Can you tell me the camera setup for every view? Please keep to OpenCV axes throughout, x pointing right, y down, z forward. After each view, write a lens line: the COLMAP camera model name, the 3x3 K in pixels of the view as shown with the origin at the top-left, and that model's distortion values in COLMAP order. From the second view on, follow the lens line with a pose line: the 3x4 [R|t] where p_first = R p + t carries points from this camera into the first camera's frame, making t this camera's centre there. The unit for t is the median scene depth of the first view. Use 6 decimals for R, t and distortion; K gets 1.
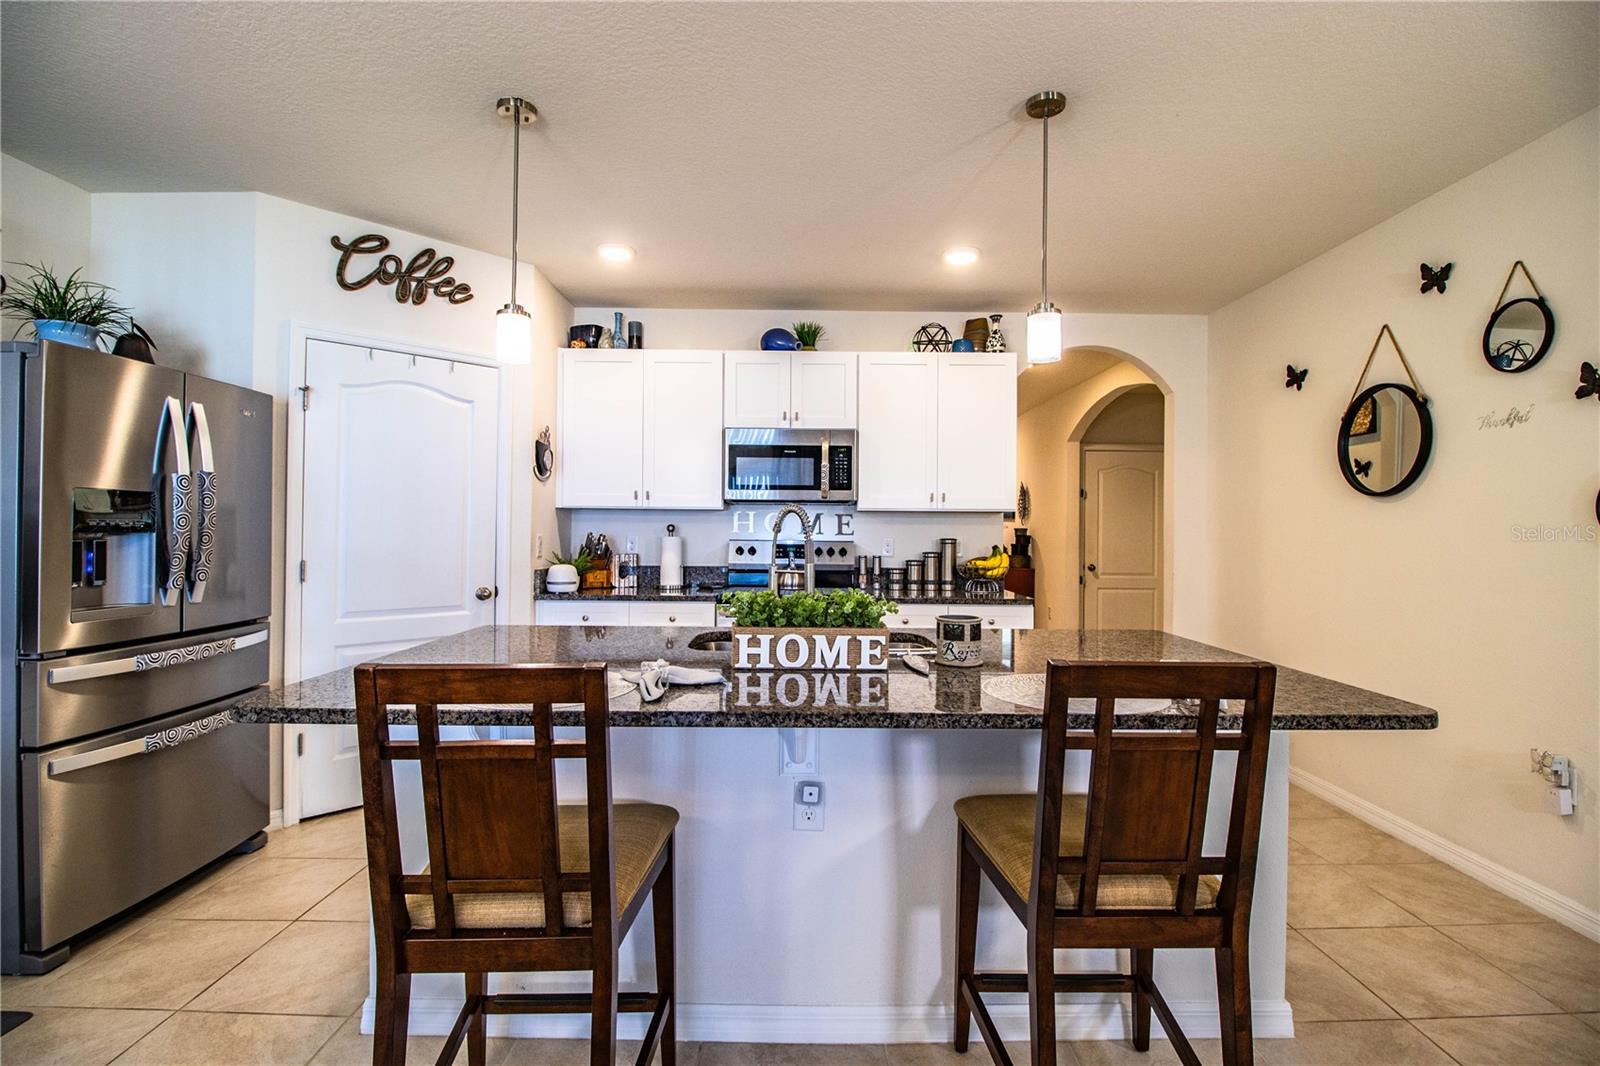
lens RADIAL K [[737.2, 0, 810.2], [0, 737.2, 524.6], [0, 0, 1]] dist [-0.001577, -0.011673]
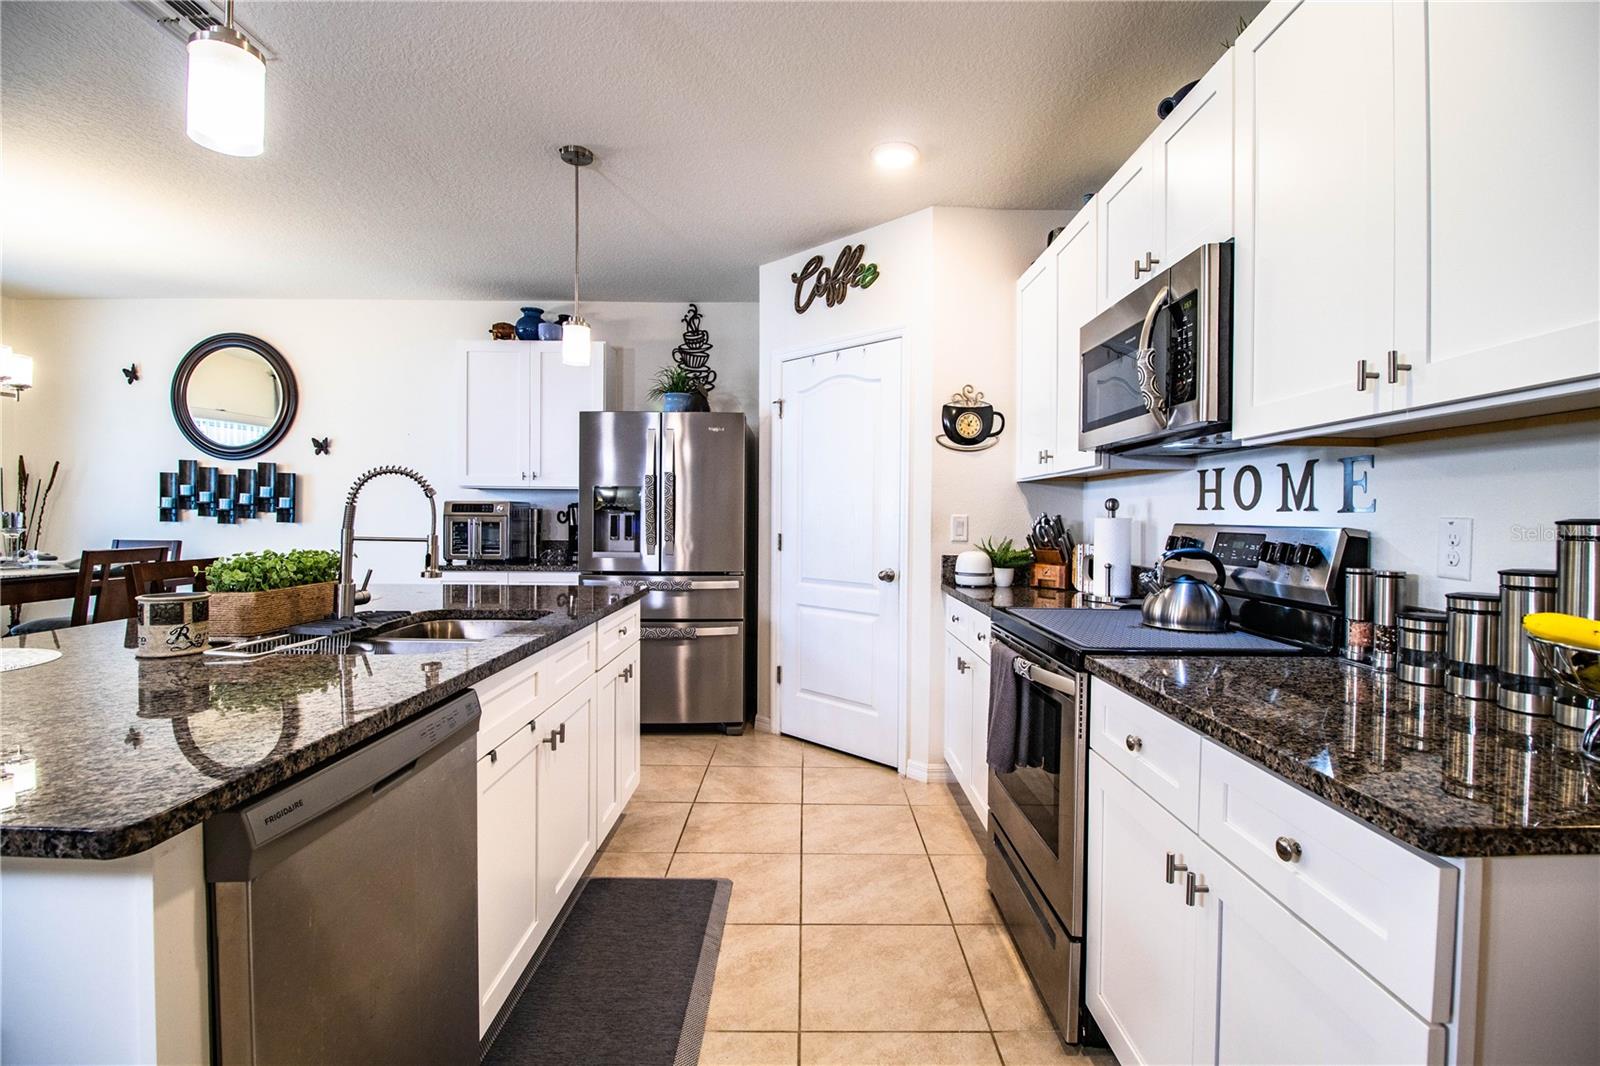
lens RADIAL K [[737.2, 0, 810.0], [0, 737.2, 521.7], [0, 0, 1]] dist [-0.001577, -0.011673]
pose [[-0.000516, -0.000819, -1.000000, 0.458813], [-0.001629, 0.999998, -0.000818, 0.021488], [0.999999, 0.001629, -0.000517, 0.785315]]
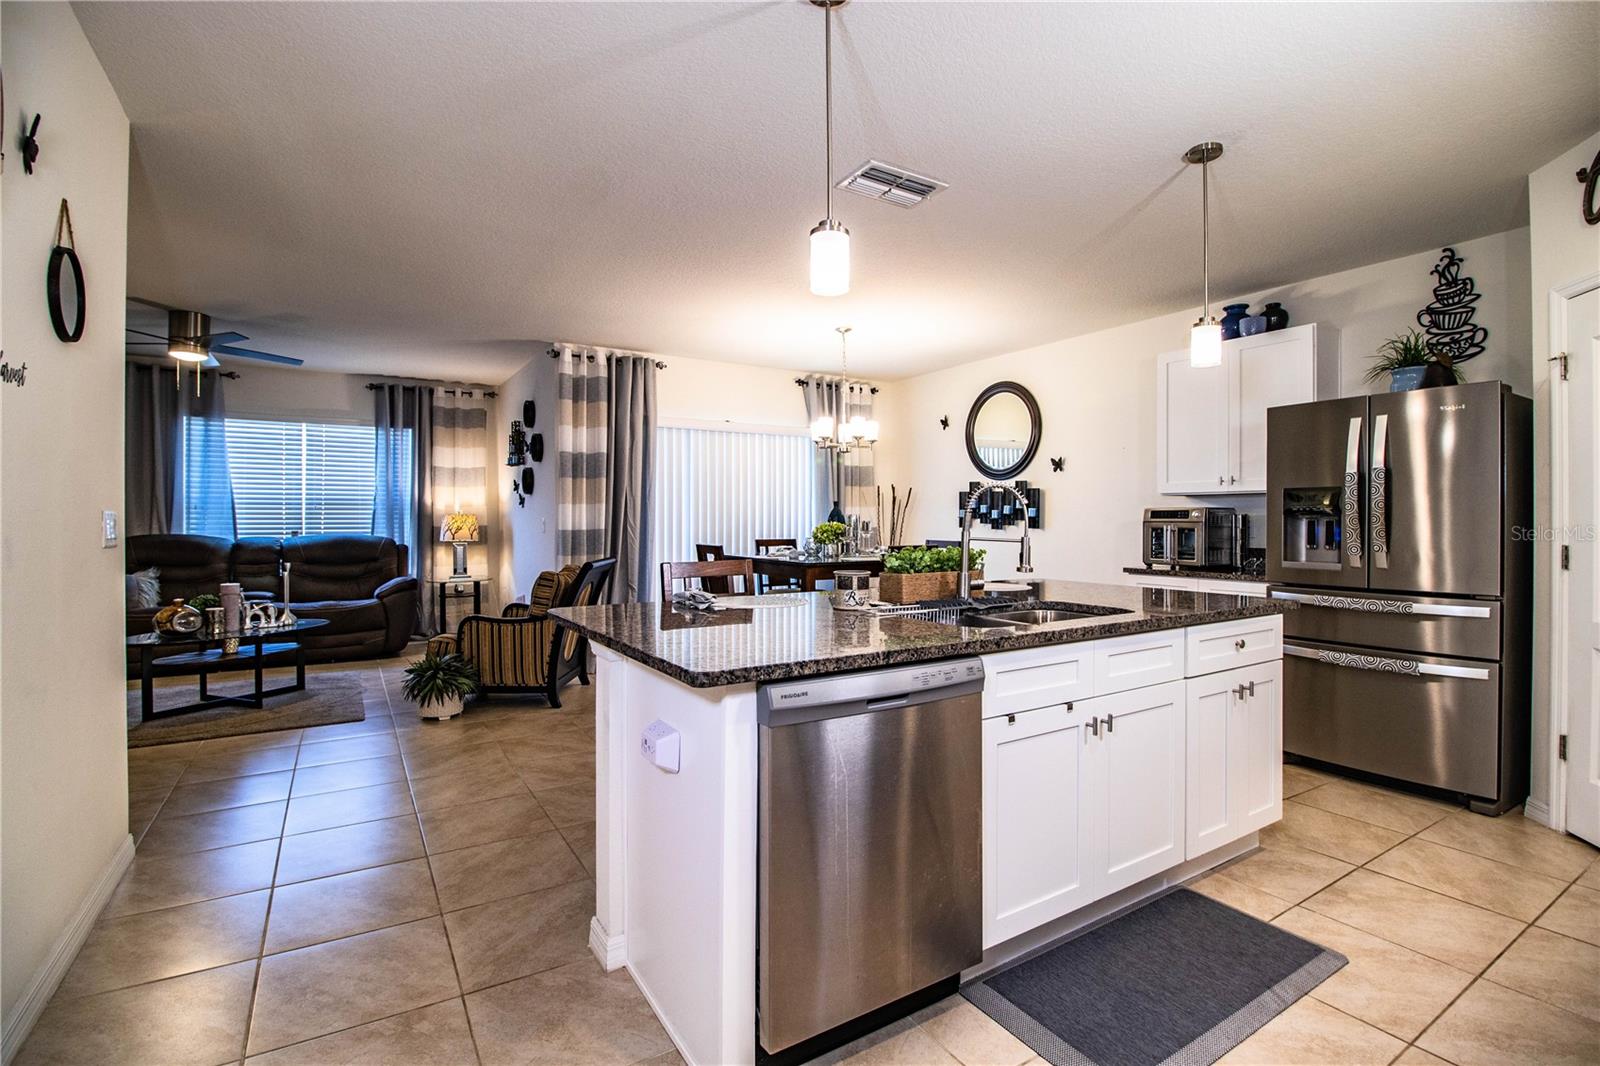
lens RADIAL K [[737.2, 0, 808.0], [0, 737.2, 522.6], [0, 0, 1]] dist [-0.001577, -0.011673]
pose [[-0.848525, -0.008382, -0.529088, 0.431054], [-0.005600, 0.999961, -0.006860, 0.023986], [0.529125, -0.002857, -0.848539, 0.942478]]
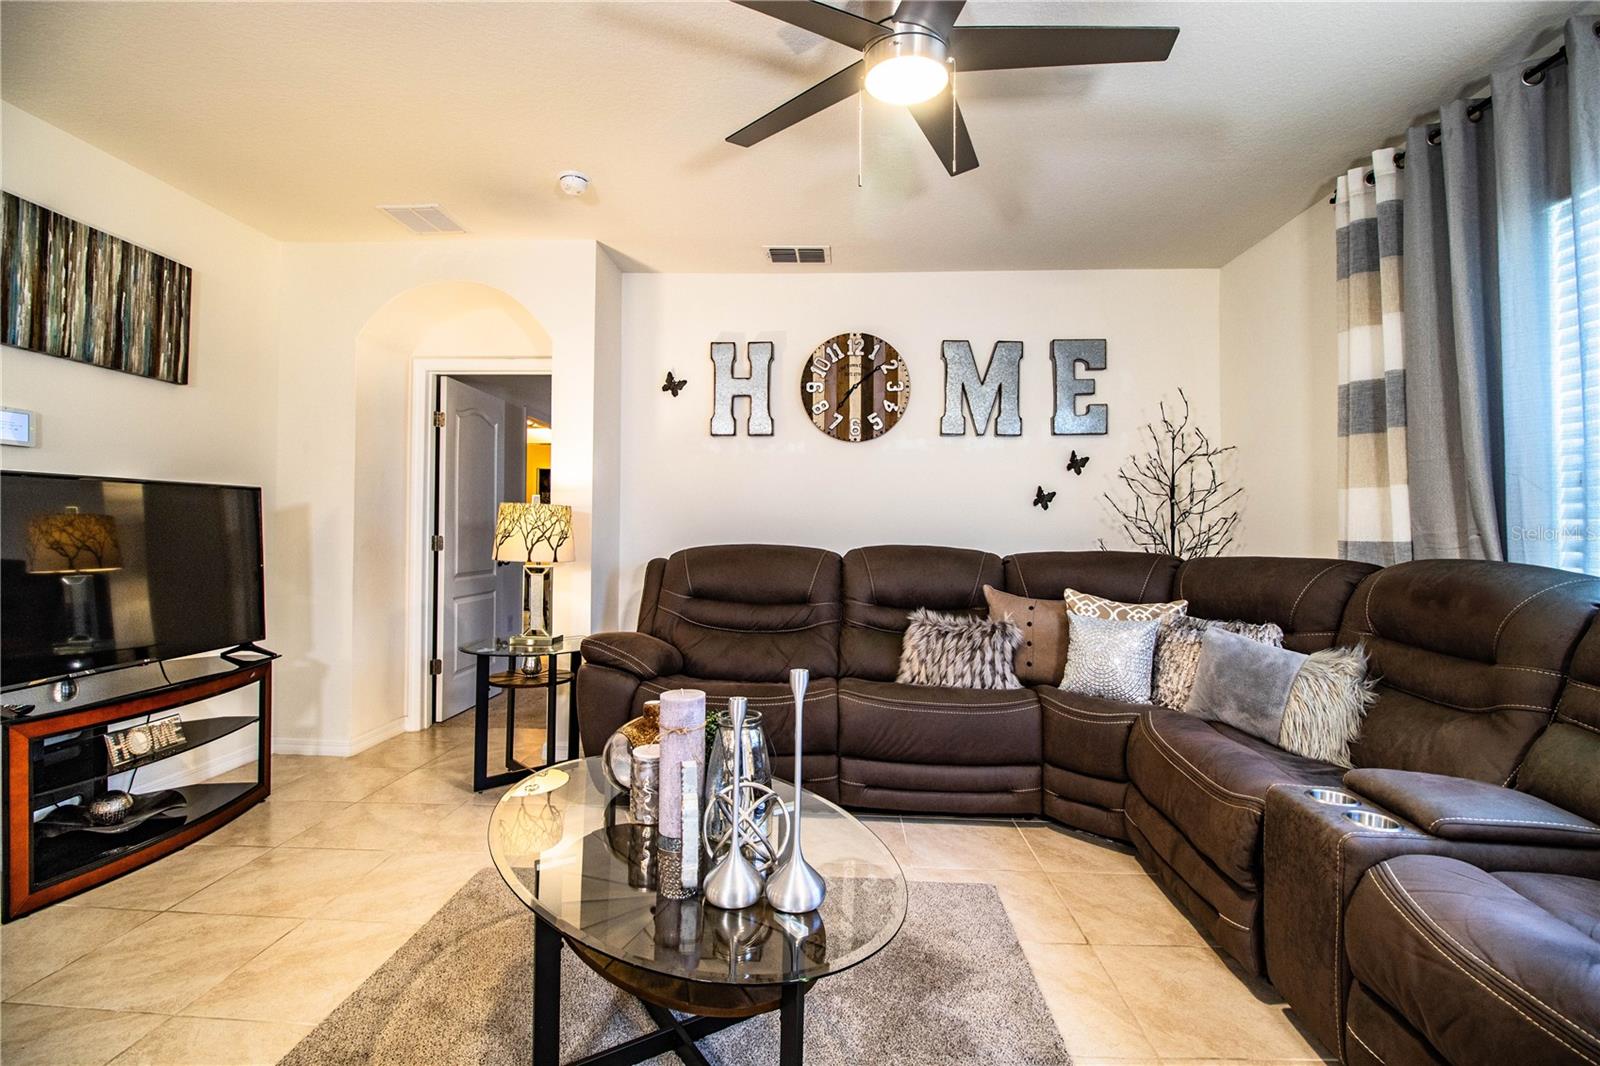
lens RADIAL K [[737.2, 0, 810.7], [0, 737.2, 524.2], [0, 0, 1]] dist [-0.001577, -0.011673]
pose [[0.040235, 0.001604, 0.999189, 0.199289], [-0.012304, 0.999924, -0.001110, 0.025138], [-0.999115, -0.012249, 0.040251, -0.572117]]
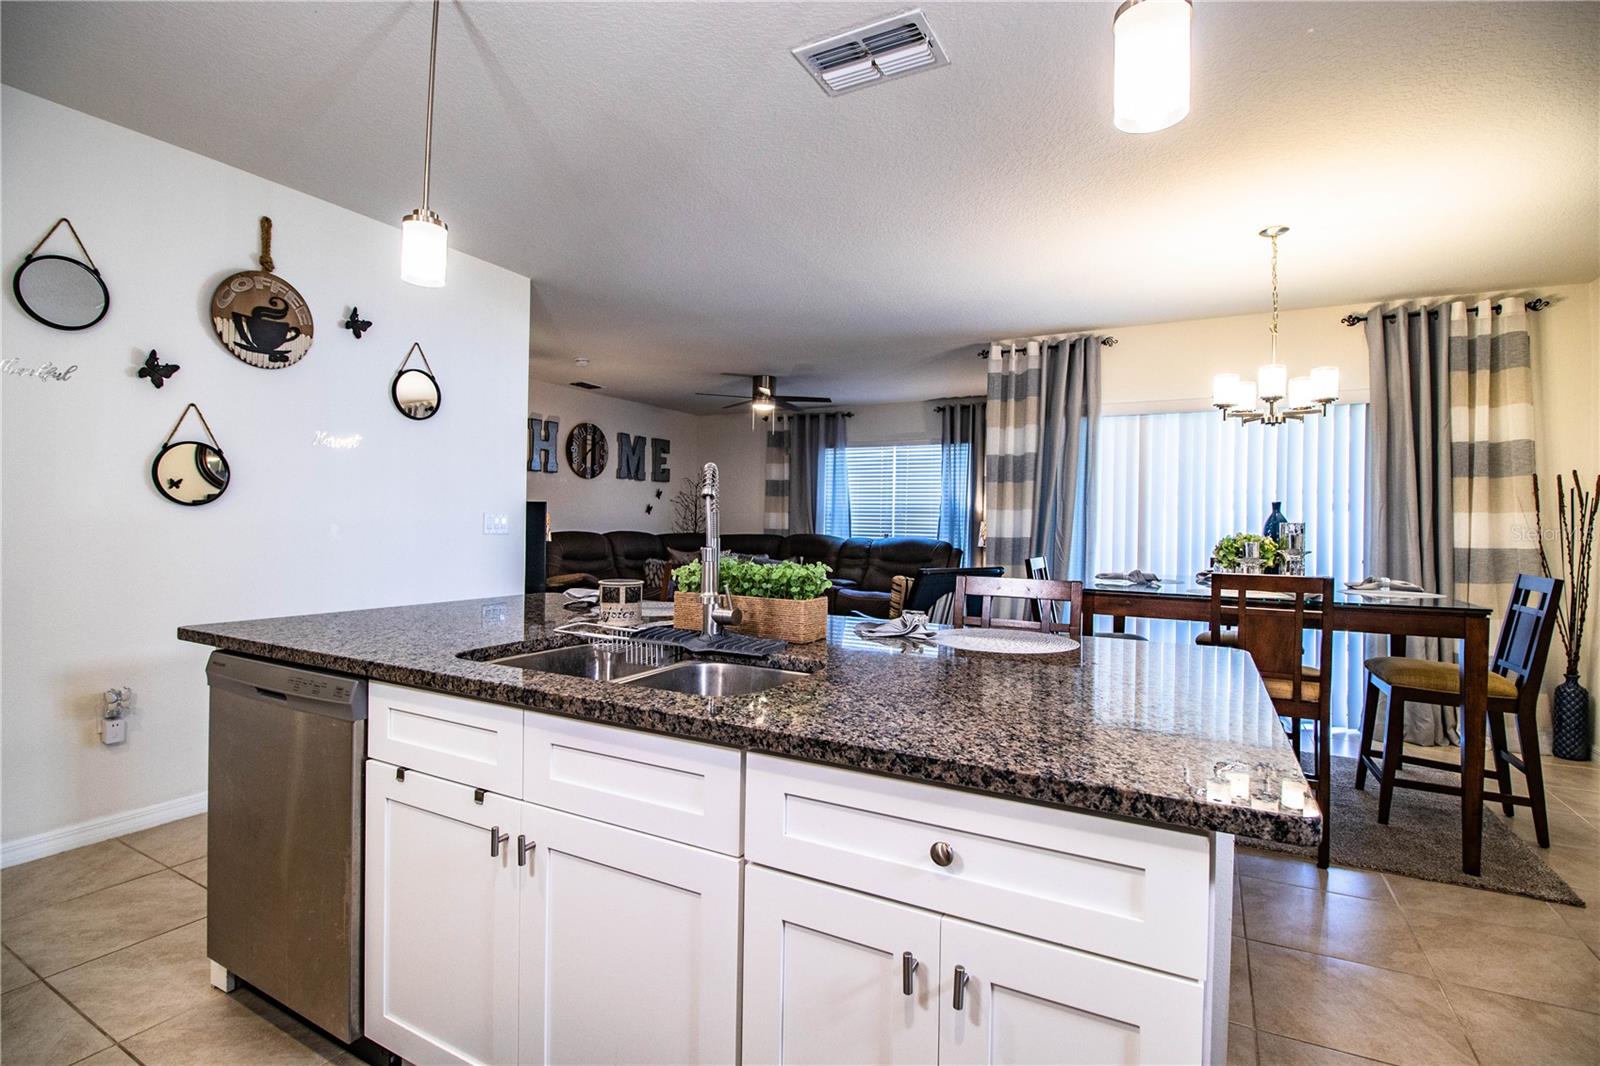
lens RADIAL K [[737.2, 0, 807.8], [0, 737.2, 523.6], [0, 0, 1]] dist [-0.001577, -0.011673]
pose [[-0.880012, -0.024316, 0.474328, -0.246663], [-0.028179, 0.999602, -0.001036, 0.017146], [-0.474114, -0.014277, -0.880348, 0.840880]]
